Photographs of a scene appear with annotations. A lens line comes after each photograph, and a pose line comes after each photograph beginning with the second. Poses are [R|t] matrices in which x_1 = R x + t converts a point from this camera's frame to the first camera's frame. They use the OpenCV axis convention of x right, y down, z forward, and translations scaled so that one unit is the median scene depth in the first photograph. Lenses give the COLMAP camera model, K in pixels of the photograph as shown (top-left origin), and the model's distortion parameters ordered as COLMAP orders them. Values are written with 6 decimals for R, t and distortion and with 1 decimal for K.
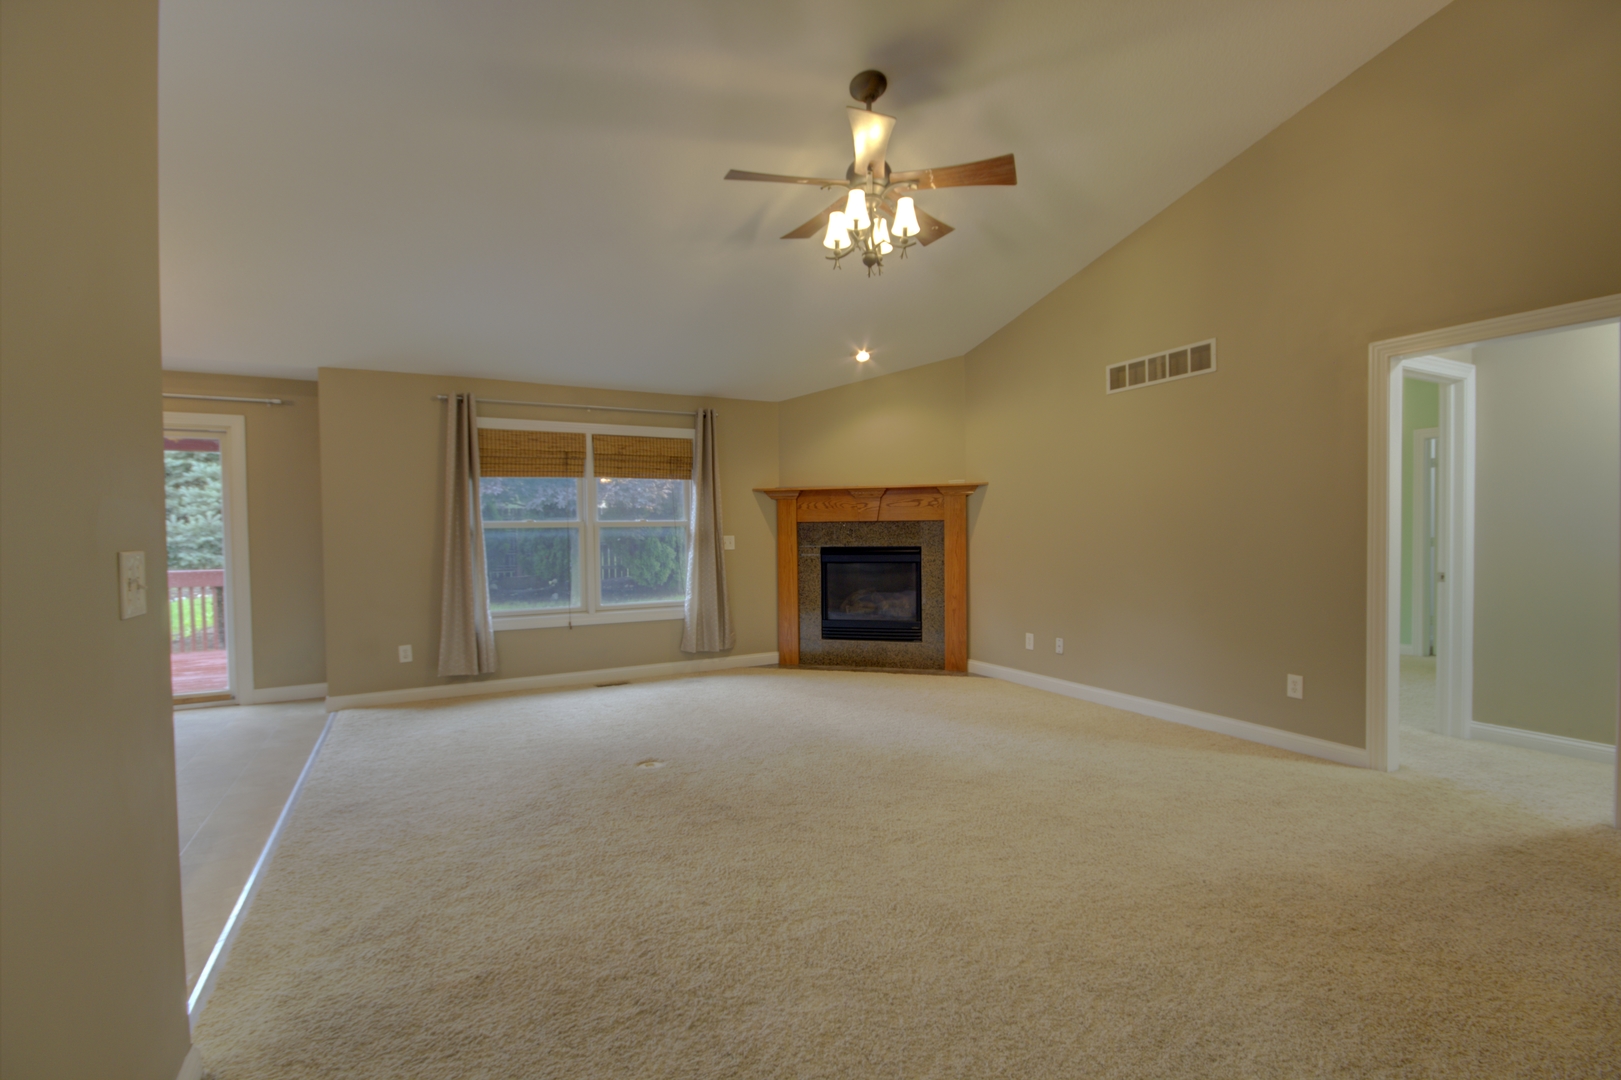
lens RADIAL K [[750.9, 0, 826.5], [0, 750.9, 551.0], [0, 0, 1]] dist [0.003664, -0.010161]
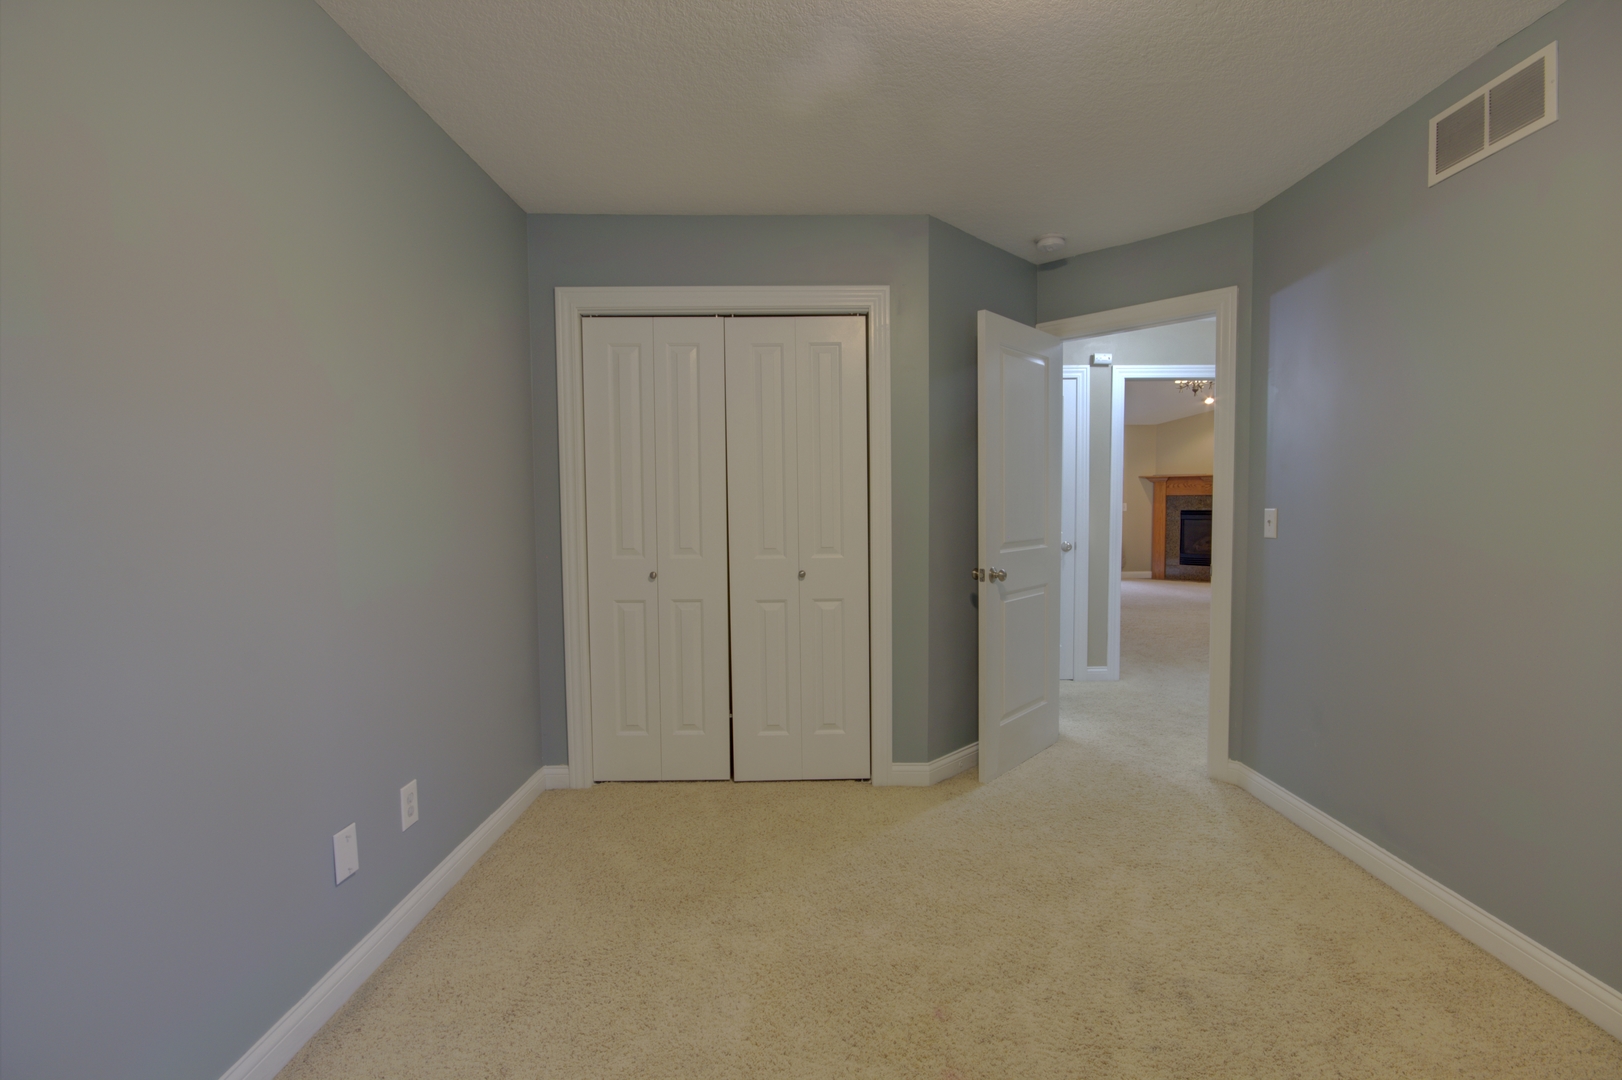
lens RADIAL K [[751.4, 0, 827.0], [0, 751.4, 551.0], [0, 0, 1]] dist [0.003664, -0.010161]
pose [[0.882678, 0.037688, -0.468464, 0.088759], [-0.015712, 0.998589, 0.050731, 0.013608], [0.469715, -0.037418, 0.882025, -0.905535]]
